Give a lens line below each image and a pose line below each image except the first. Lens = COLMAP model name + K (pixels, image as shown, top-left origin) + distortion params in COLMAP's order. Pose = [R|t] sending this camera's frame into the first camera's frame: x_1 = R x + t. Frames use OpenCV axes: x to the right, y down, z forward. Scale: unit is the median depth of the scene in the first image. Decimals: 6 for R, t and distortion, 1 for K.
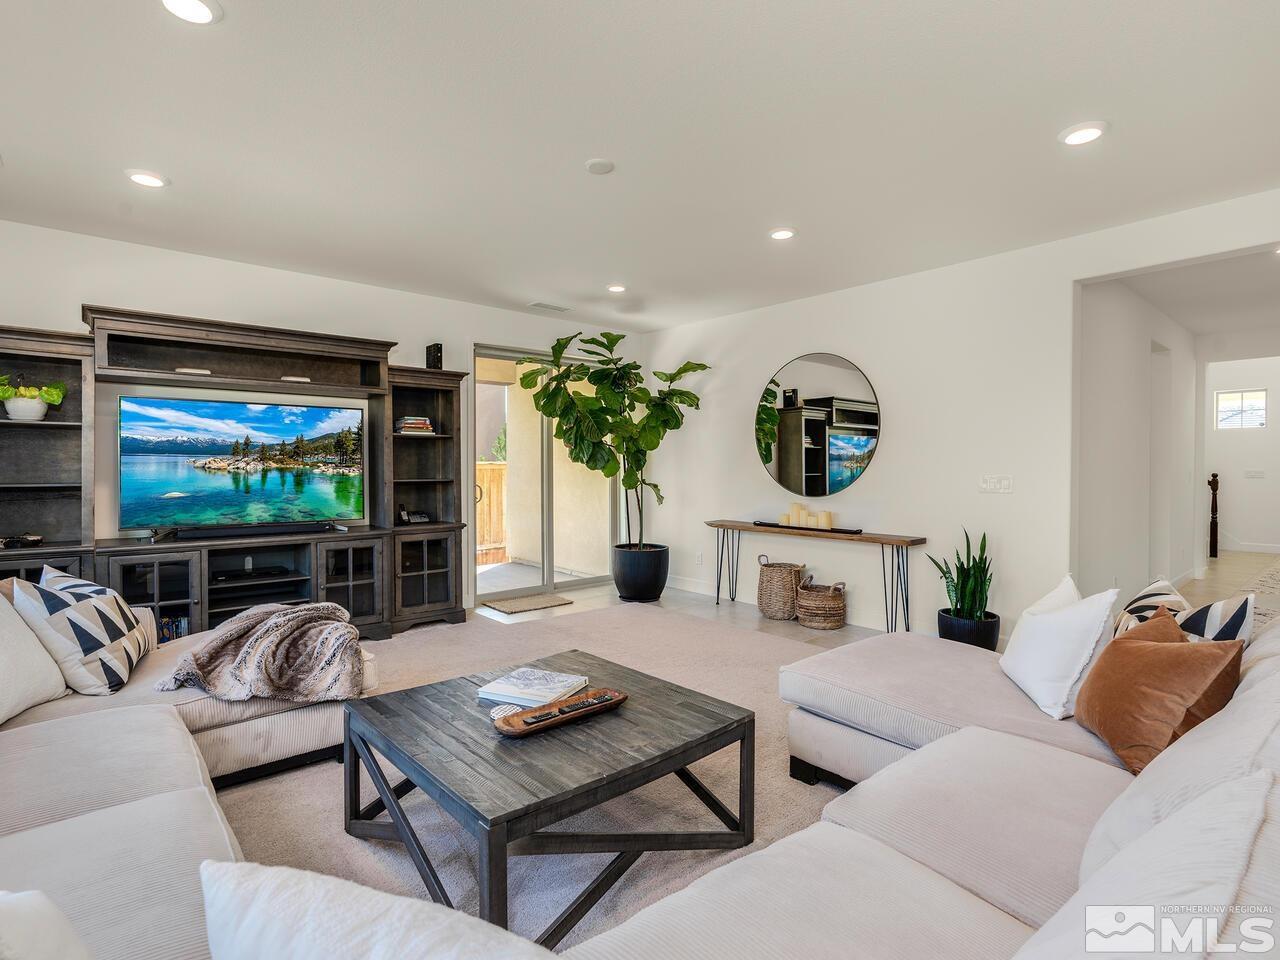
lens RADIAL K [[655.7, 0, 646.9], [0, 655.7, 480.2], [0, 0, 1]] dist [-0.006620, 0.002030]
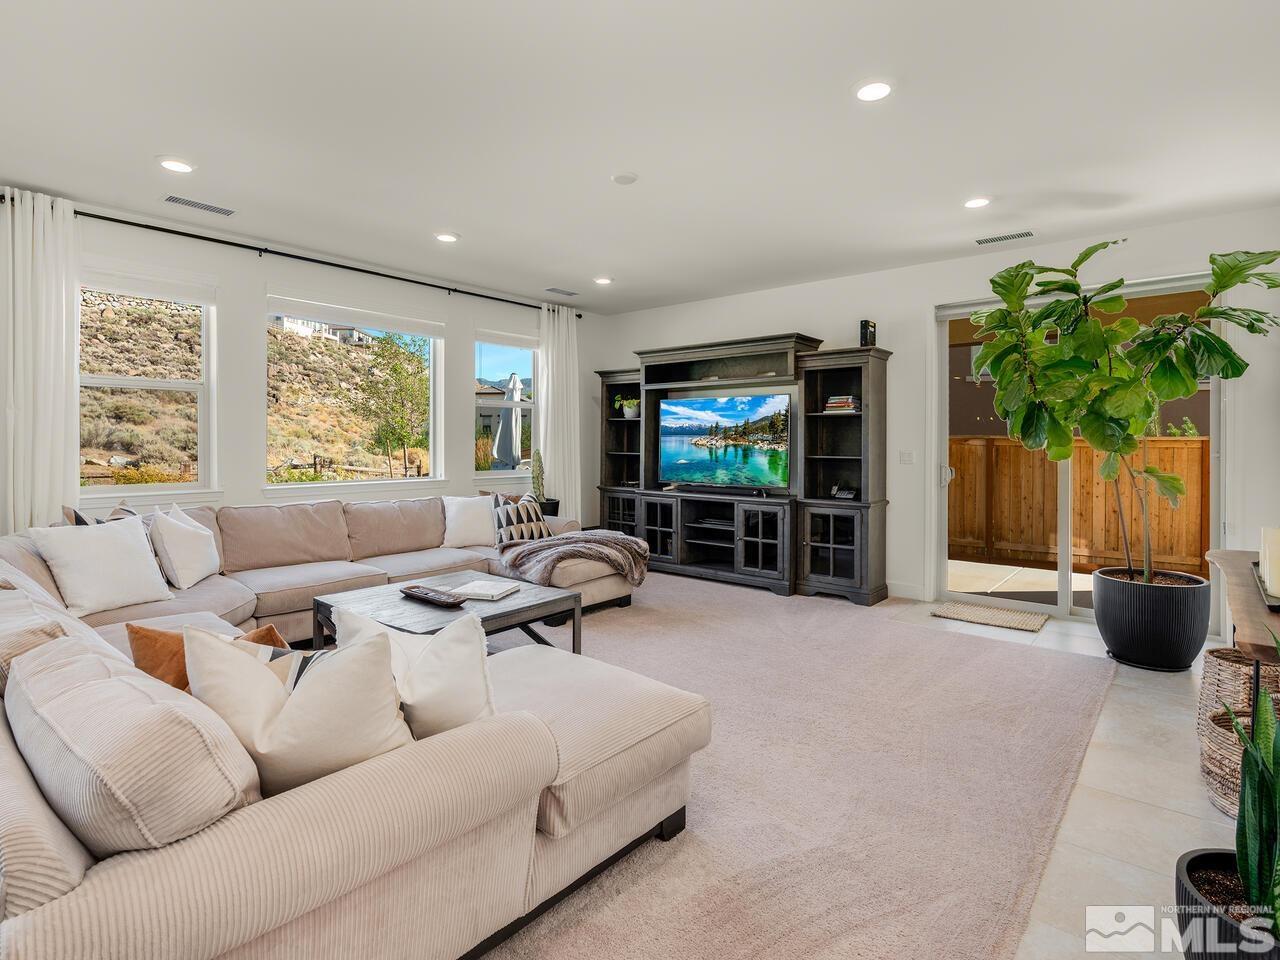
lens RADIAL K [[655.7, 0, 665.8], [0, 655.7, 420.0], [0, 0, 1]] dist [-0.006620, 0.002030]
pose [[0.174505, -0.034013, -0.984069, 0.725287], [-0.019892, 0.999077, -0.038060, -0.014245], [0.984455, 0.026217, 0.173668, 0.623530]]
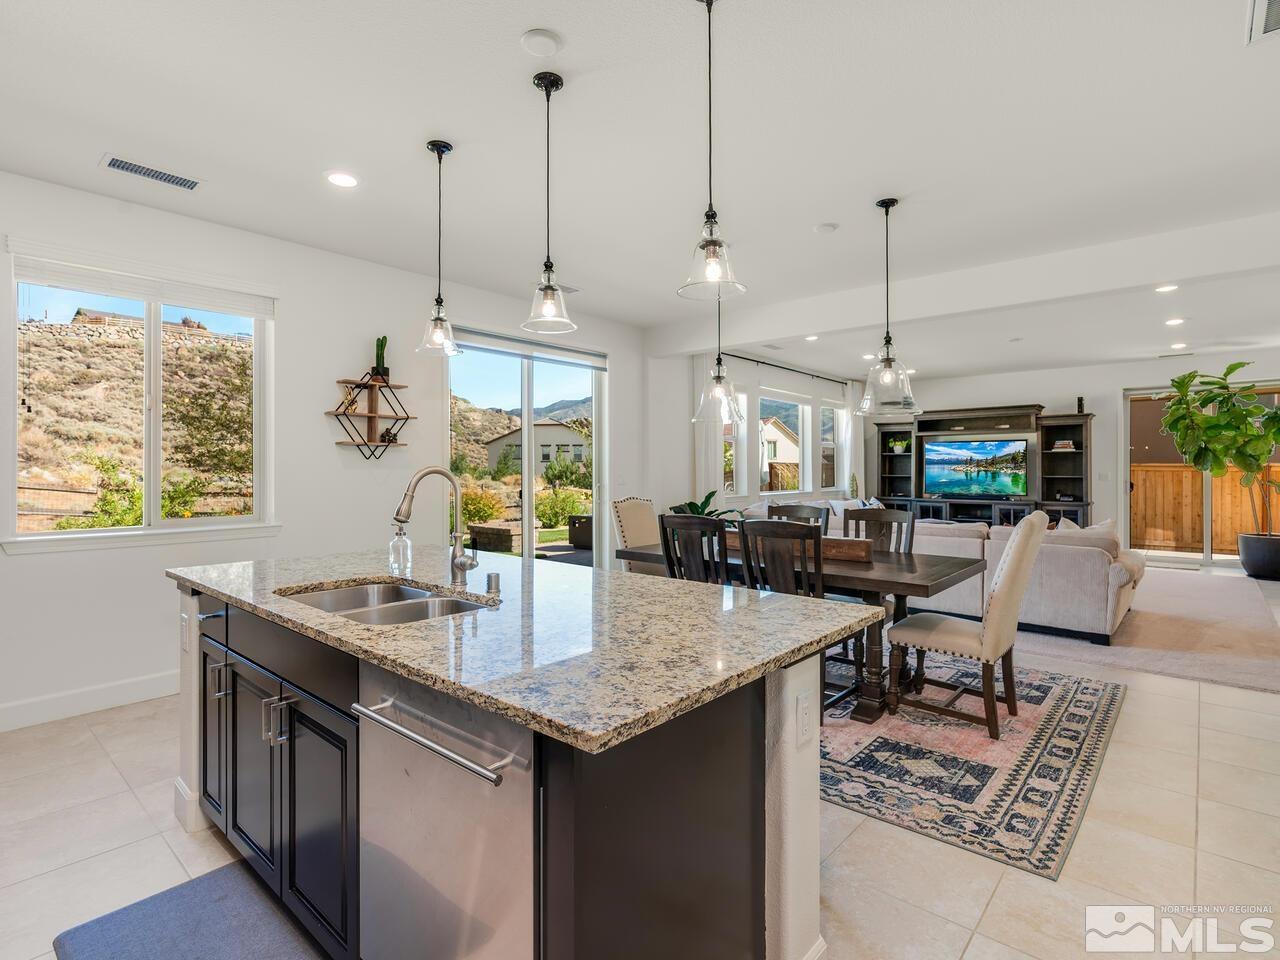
lens RADIAL K [[655.7, 0, 641.2], [0, 655.7, 467.9], [0, 0, 1]] dist [-0.006620, 0.002030]
pose [[0.151941, -0.003234, -0.988384, 1.413930], [-0.017229, 0.999834, -0.005920, 0.007888], [0.988239, 0.017929, 0.151860, -0.463948]]
